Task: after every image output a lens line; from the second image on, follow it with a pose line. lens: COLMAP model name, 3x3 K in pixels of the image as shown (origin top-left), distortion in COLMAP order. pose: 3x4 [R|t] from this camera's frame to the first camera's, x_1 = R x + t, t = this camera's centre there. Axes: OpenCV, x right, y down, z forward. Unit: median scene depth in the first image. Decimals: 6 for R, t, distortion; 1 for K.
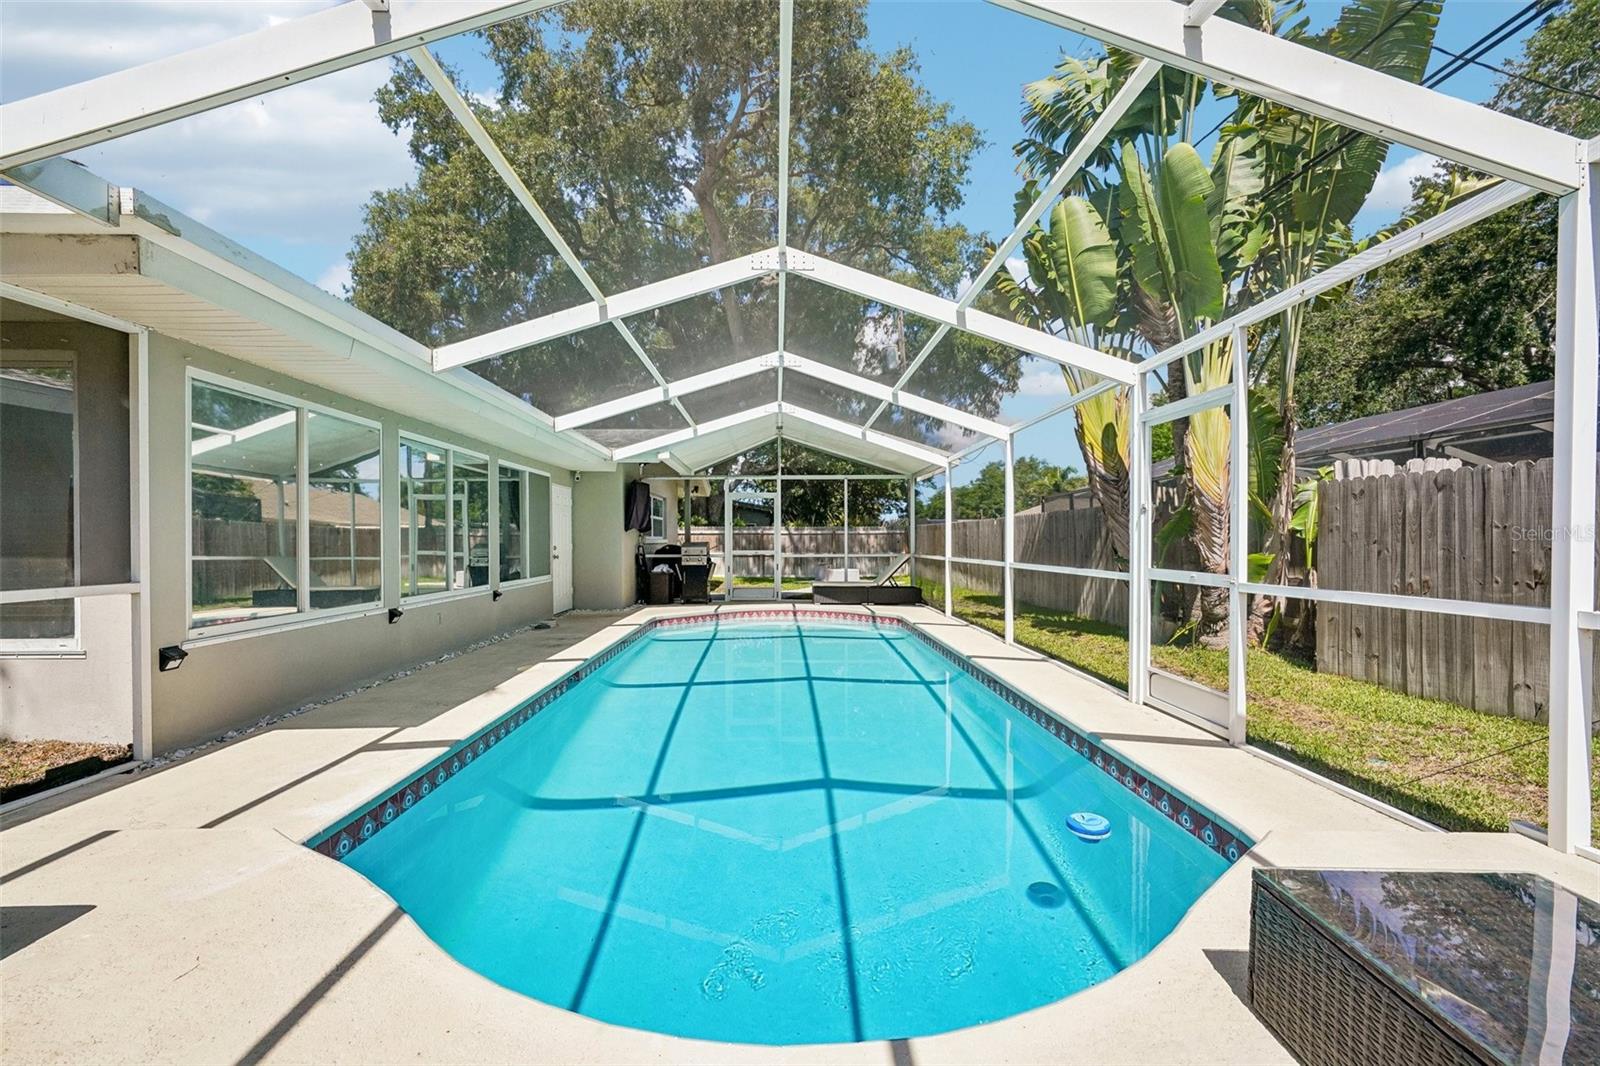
lens RADIAL K [[637.6, 0, 800.0], [0, 637.6, 533.0], [0, 0, 1]] dist [-0.001961, -0.000119]
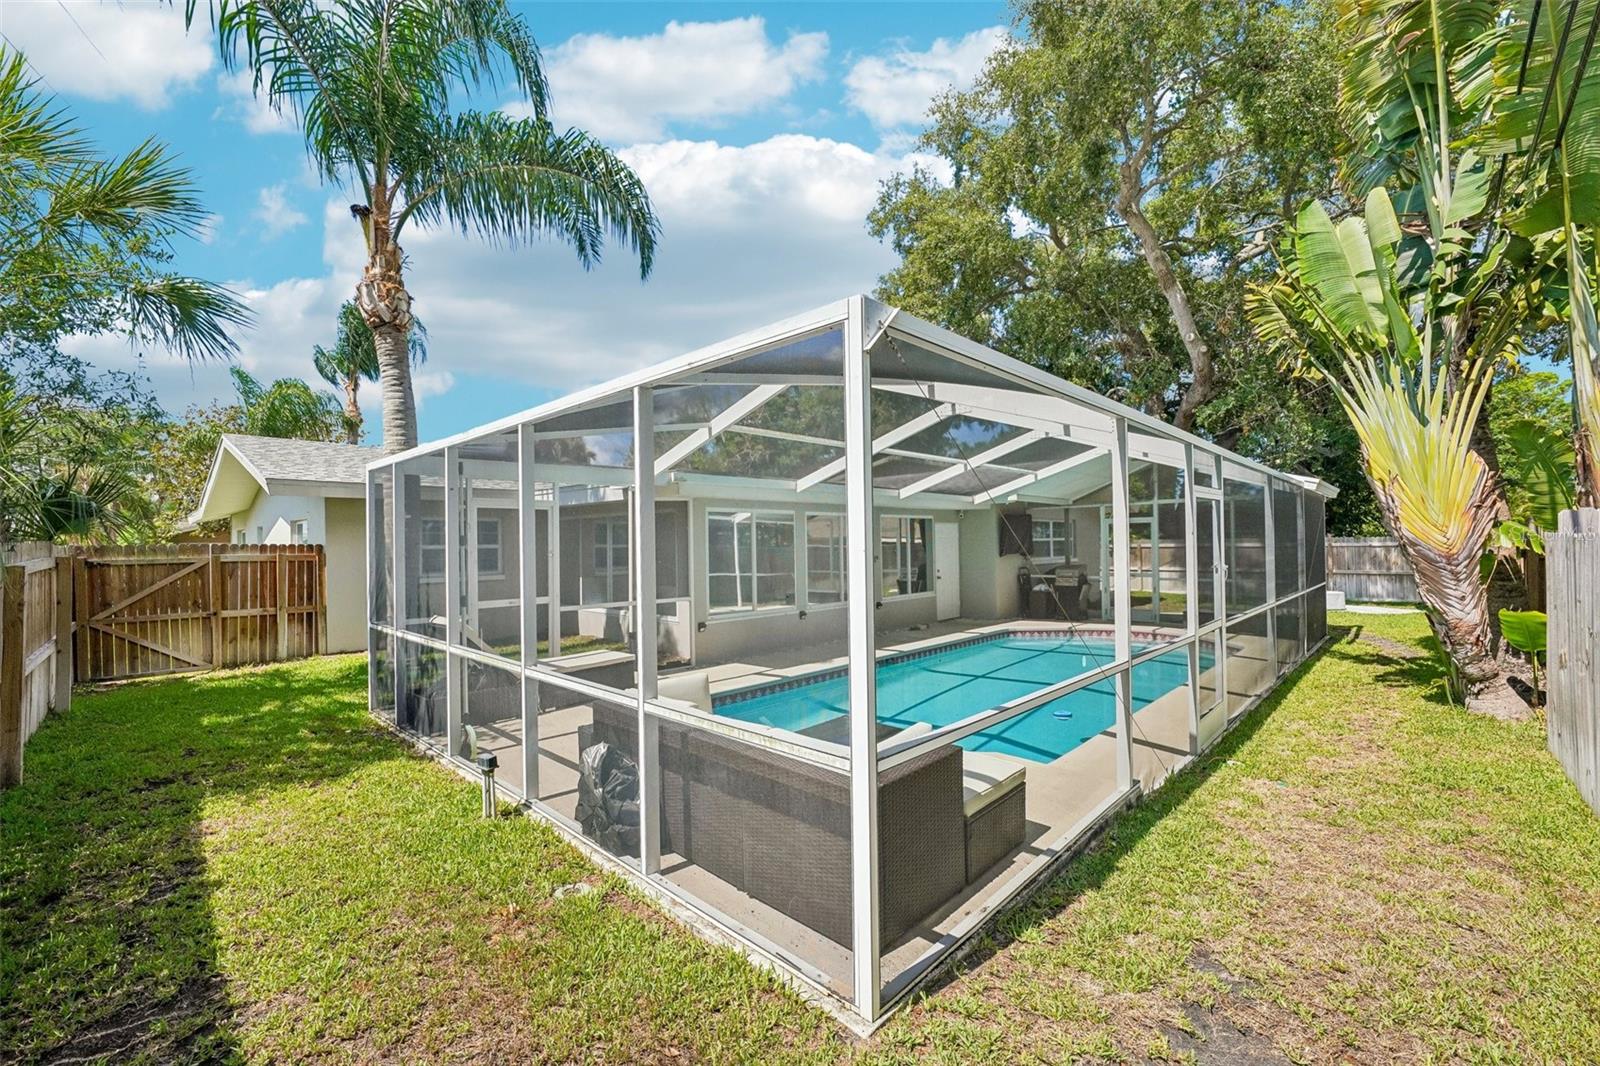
lens RADIAL K [[683.4, 0, 800.0], [0, 683.4, 533.0], [0, 0, 1]] dist [0.000405, 0.000059]
pose [[0.712488, -0.016188, -0.701498, 0.395485], [0.017635, 0.999831, -0.005160, -0.051010], [0.701463, -0.008694, 0.712653, -0.214170]]
